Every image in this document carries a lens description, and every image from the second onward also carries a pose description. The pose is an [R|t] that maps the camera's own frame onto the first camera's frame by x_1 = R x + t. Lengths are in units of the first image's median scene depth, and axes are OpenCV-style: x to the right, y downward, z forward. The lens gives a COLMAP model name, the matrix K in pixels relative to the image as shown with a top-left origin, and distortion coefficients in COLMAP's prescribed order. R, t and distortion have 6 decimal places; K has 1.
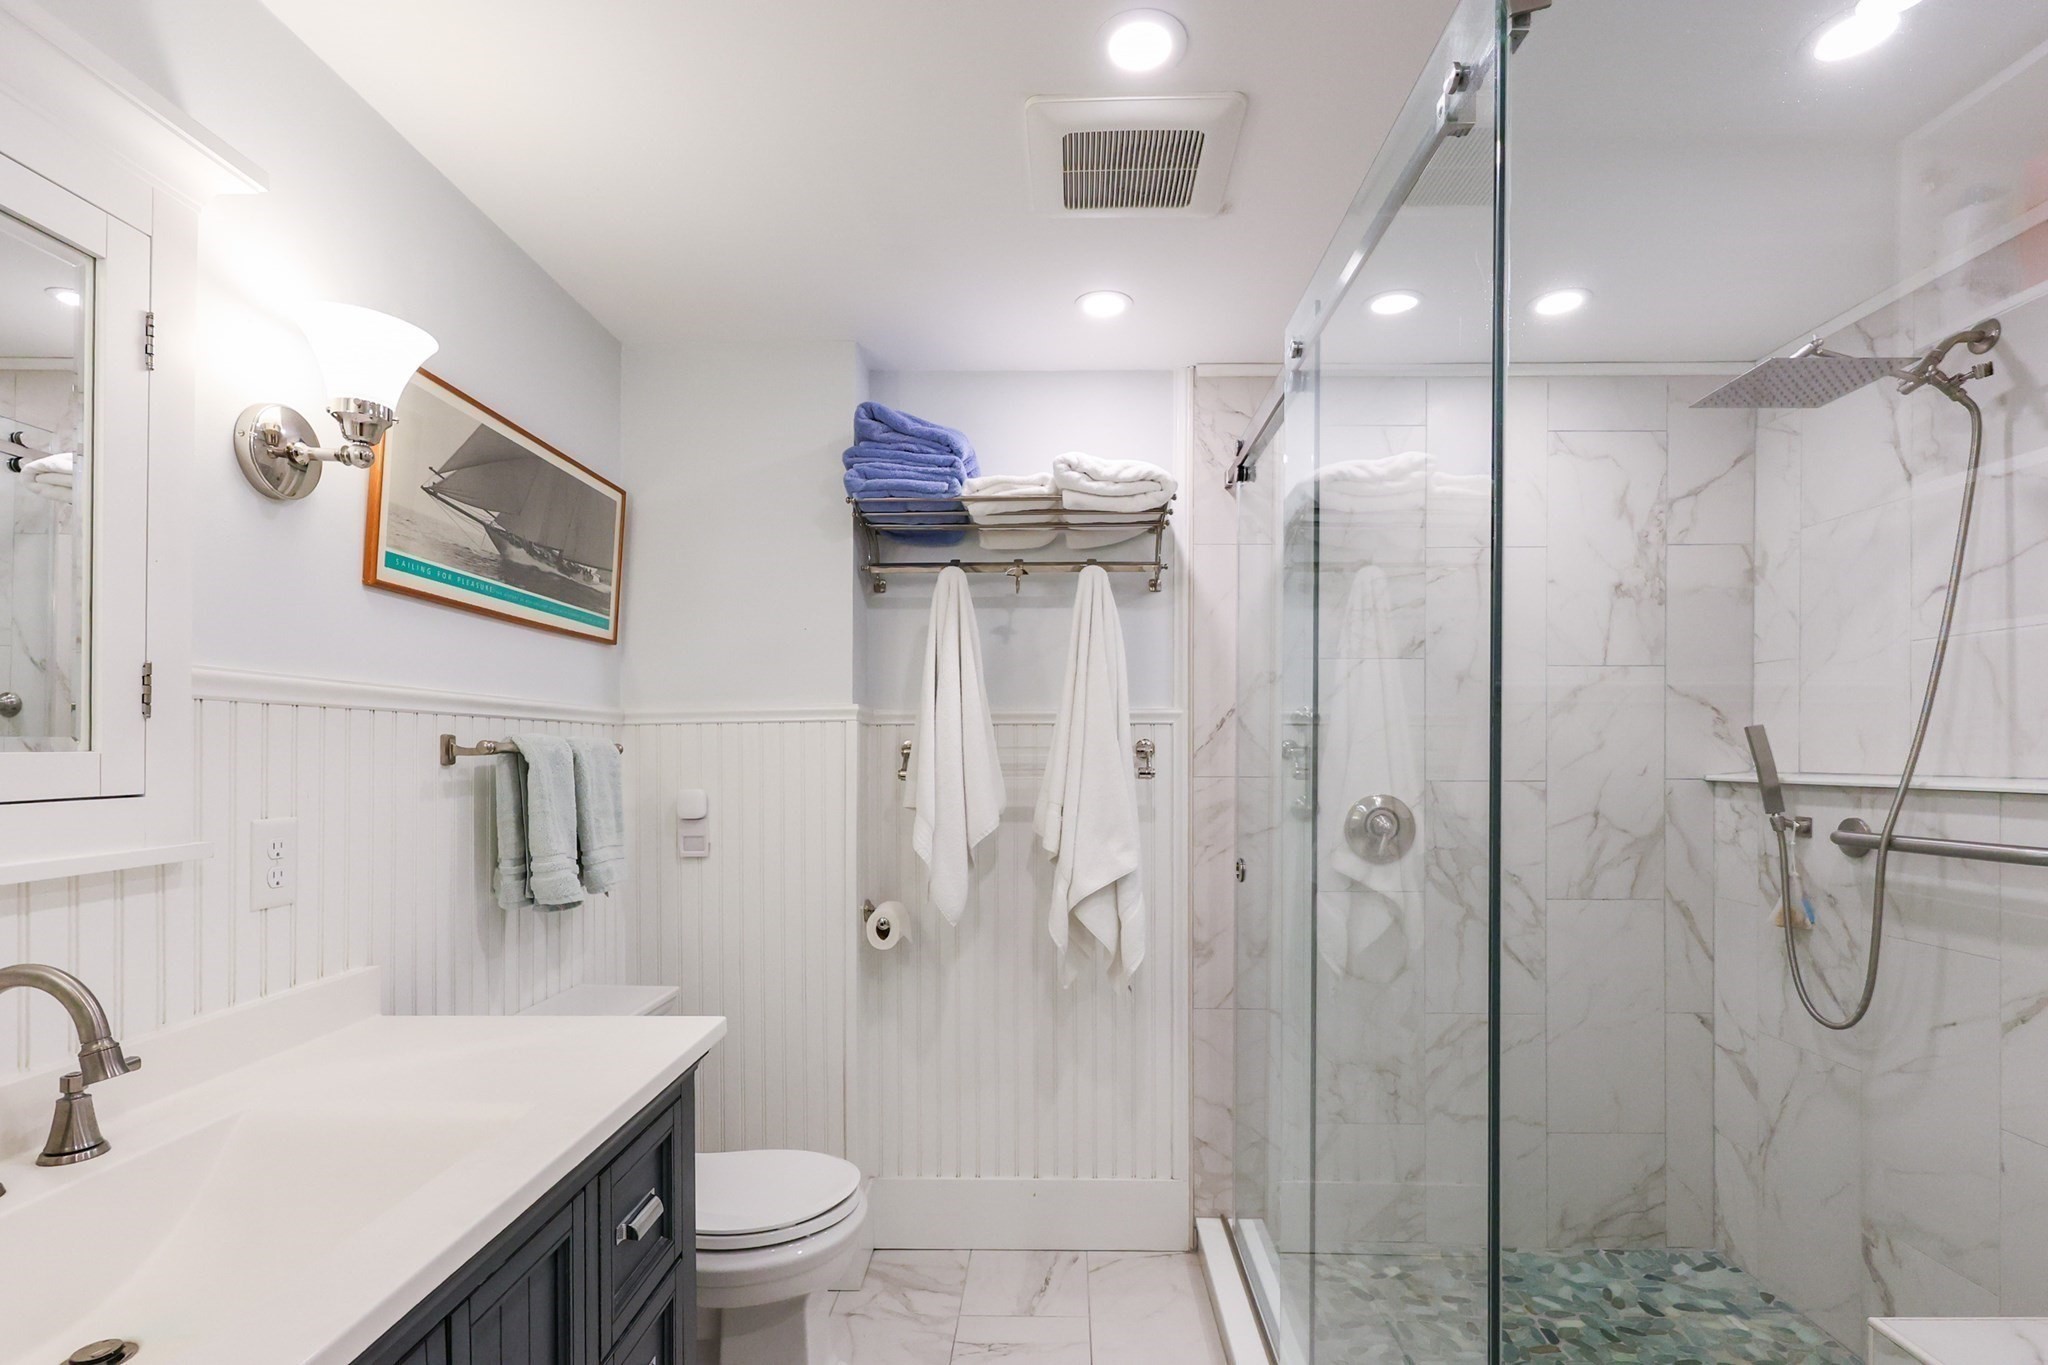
lens RADIAL K [[931.5, 0, 1083.0], [0, 931.5, 754.1], [0, 0, 1]] dist [-0.000902, -0.000094]
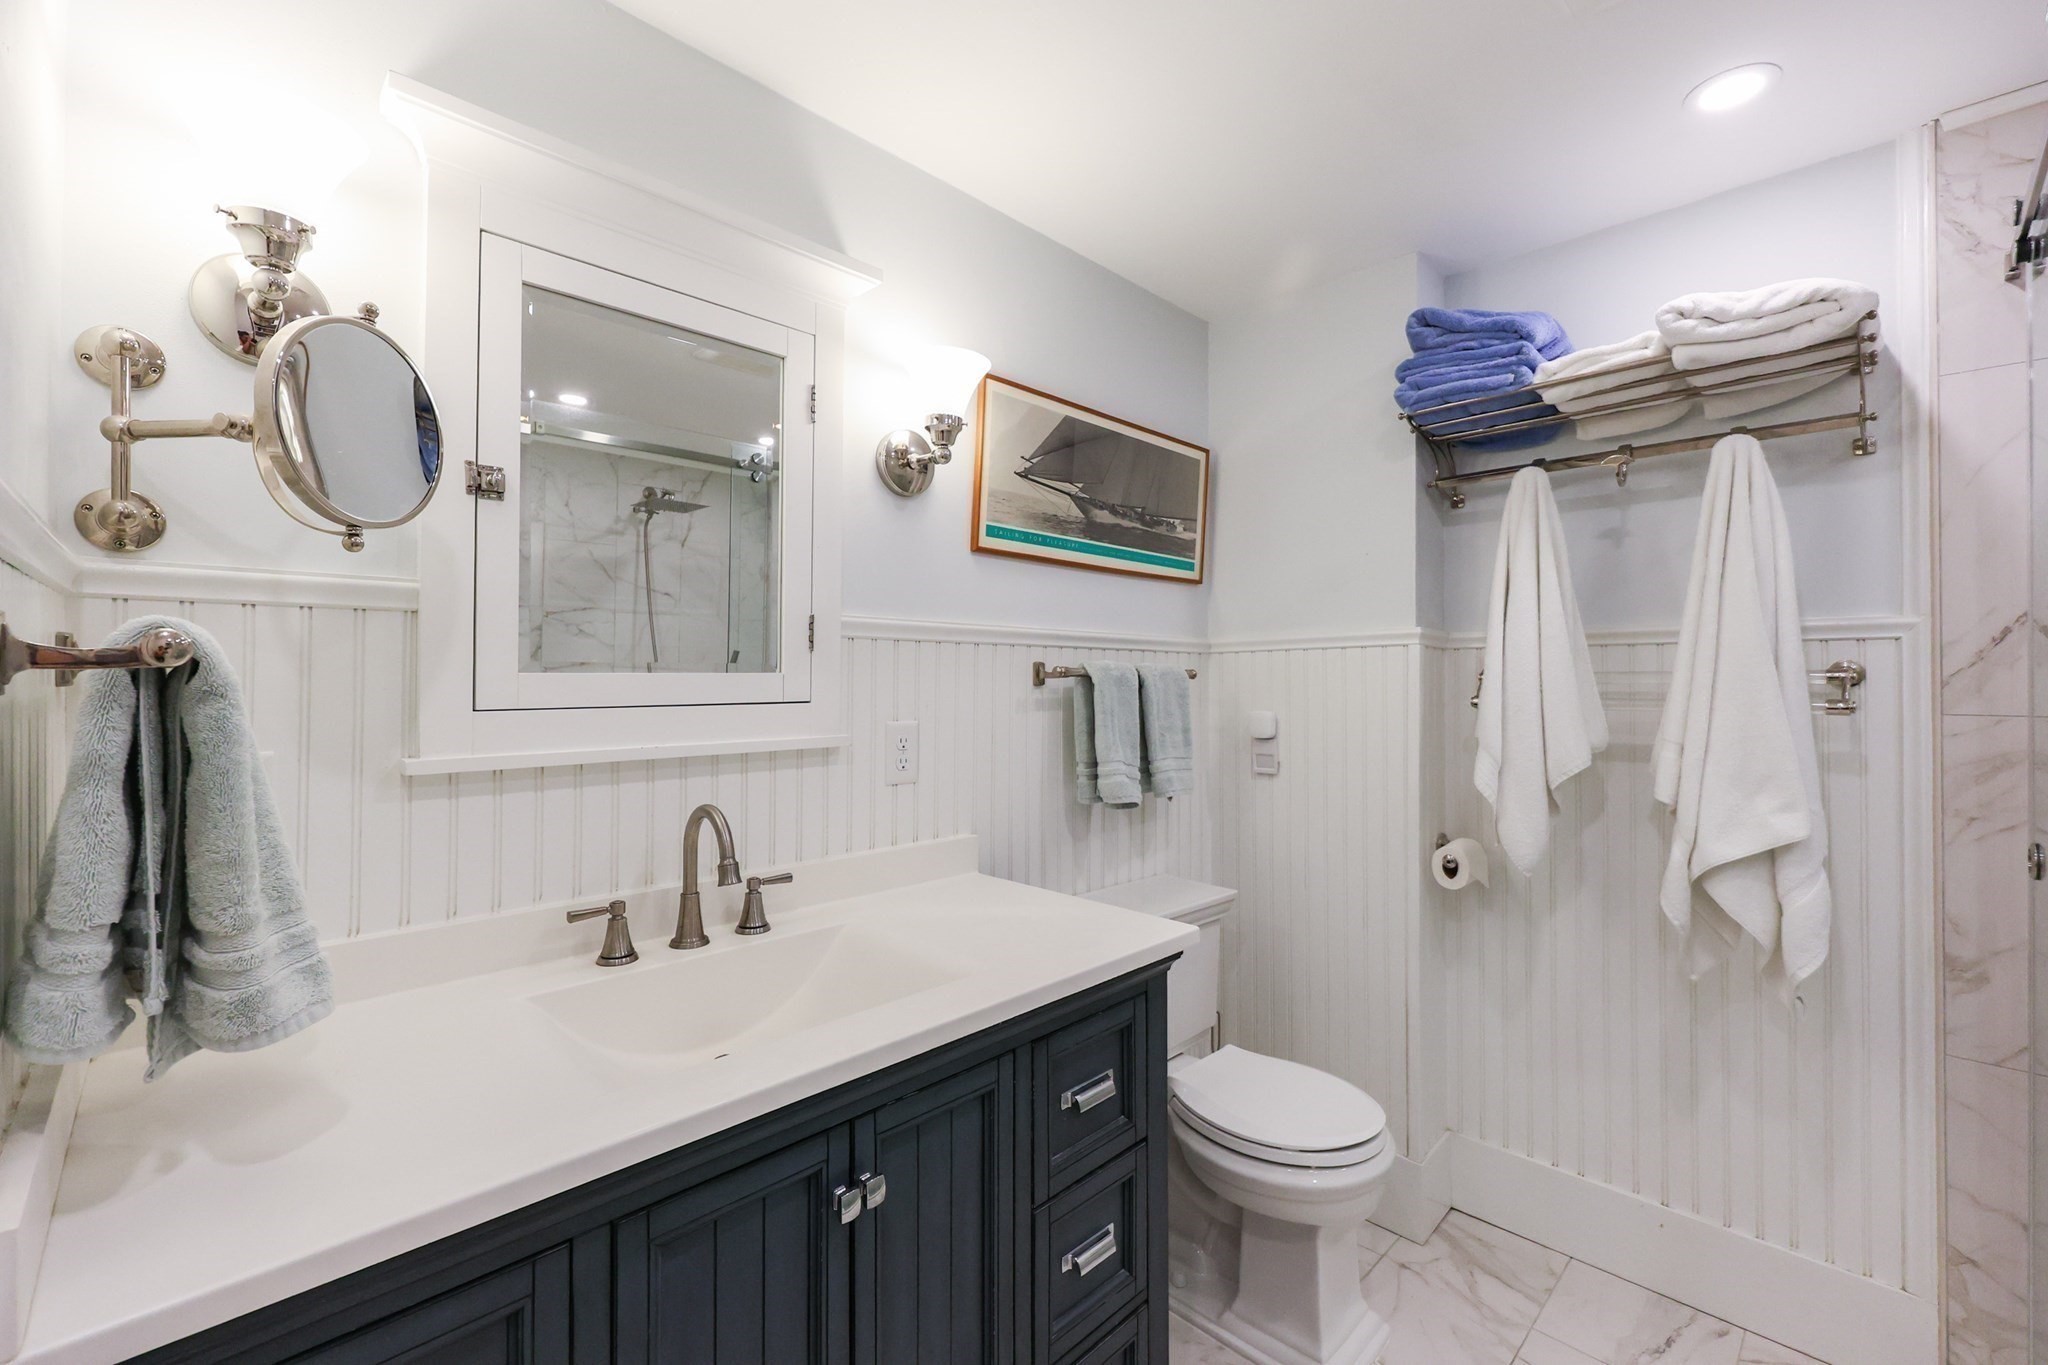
lens RADIAL K [[855.9, 0, 1025.9], [0, 855.9, 669.1], [0, 0, 1]] dist [-0.004067, 0.000337]
pose [[0.716859, -0.004930, -0.697200, 0.084858], [-0.005060, 0.999912, -0.012273, 0.002275], [0.697199, 0.012326, 0.716771, 0.094480]]
